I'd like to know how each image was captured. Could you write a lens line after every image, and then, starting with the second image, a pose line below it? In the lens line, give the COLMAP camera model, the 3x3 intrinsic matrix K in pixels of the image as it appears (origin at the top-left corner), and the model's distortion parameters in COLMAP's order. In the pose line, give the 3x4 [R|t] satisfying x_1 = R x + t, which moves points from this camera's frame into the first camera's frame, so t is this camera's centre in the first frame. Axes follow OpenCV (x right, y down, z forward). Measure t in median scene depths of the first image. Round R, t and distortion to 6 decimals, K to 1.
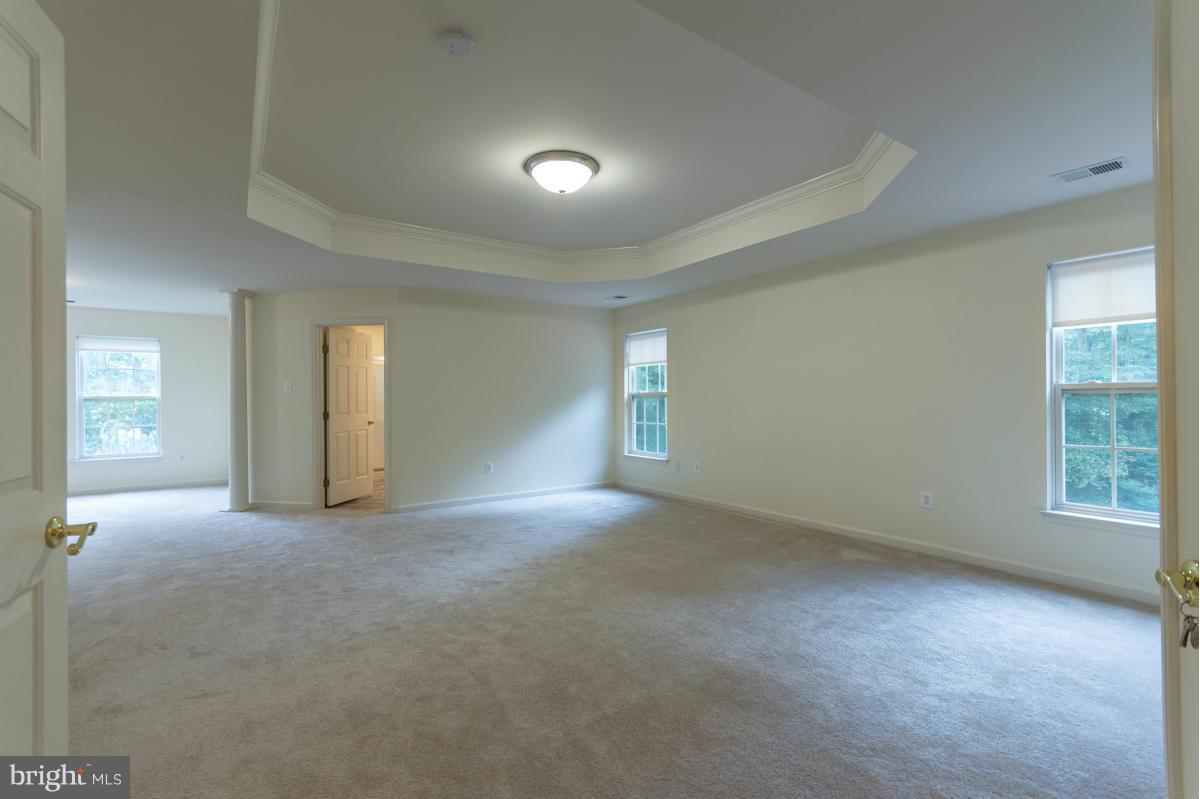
lens RADIAL K [[563.5, 0, 600.0], [0, 563.5, 399.5], [0, 0, 1]] dist [0.002376, 0.000027]
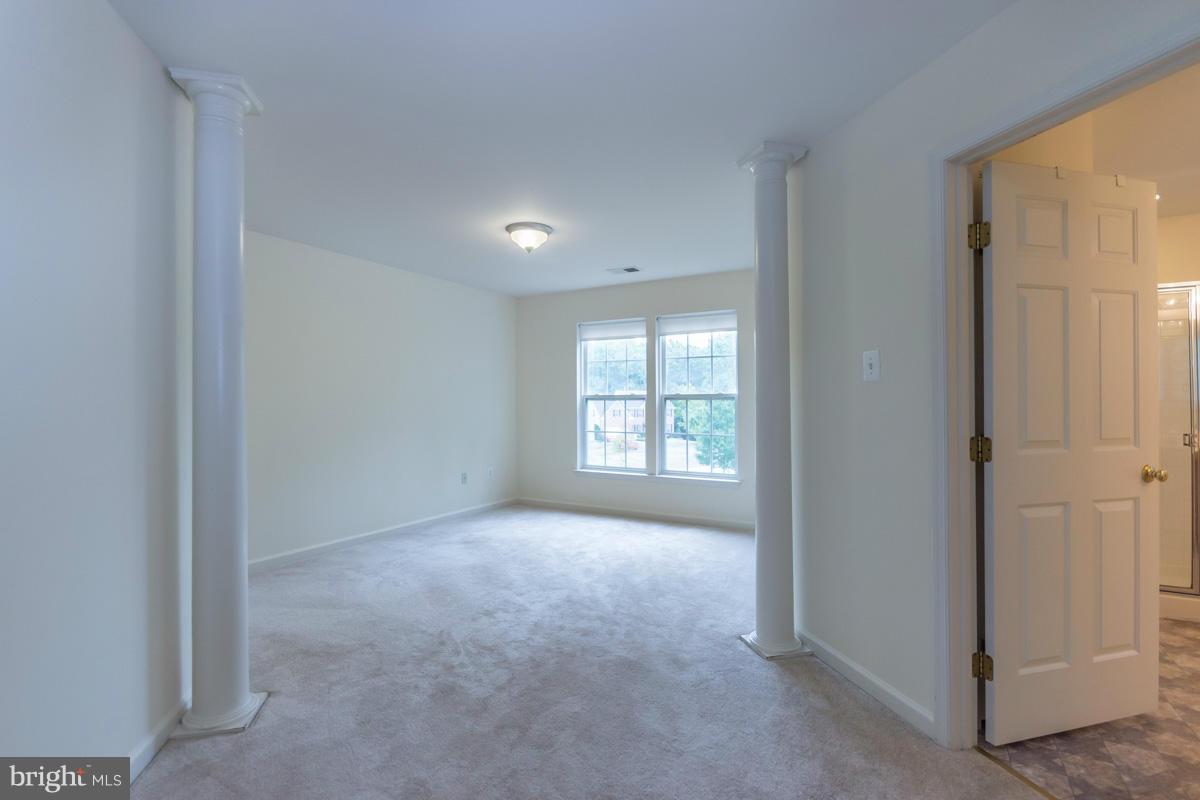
lens RADIAL K [[563.5, 0, 600.0], [0, 563.5, 400.0], [0, 0, 1]] dist [0.002376, 0.000027]
pose [[0.461733, 0.001938, -0.887017, -0.302611], [0.003036, 0.999988, 0.003765, -0.000456], [0.887014, -0.004431, 0.461722, 0.660562]]
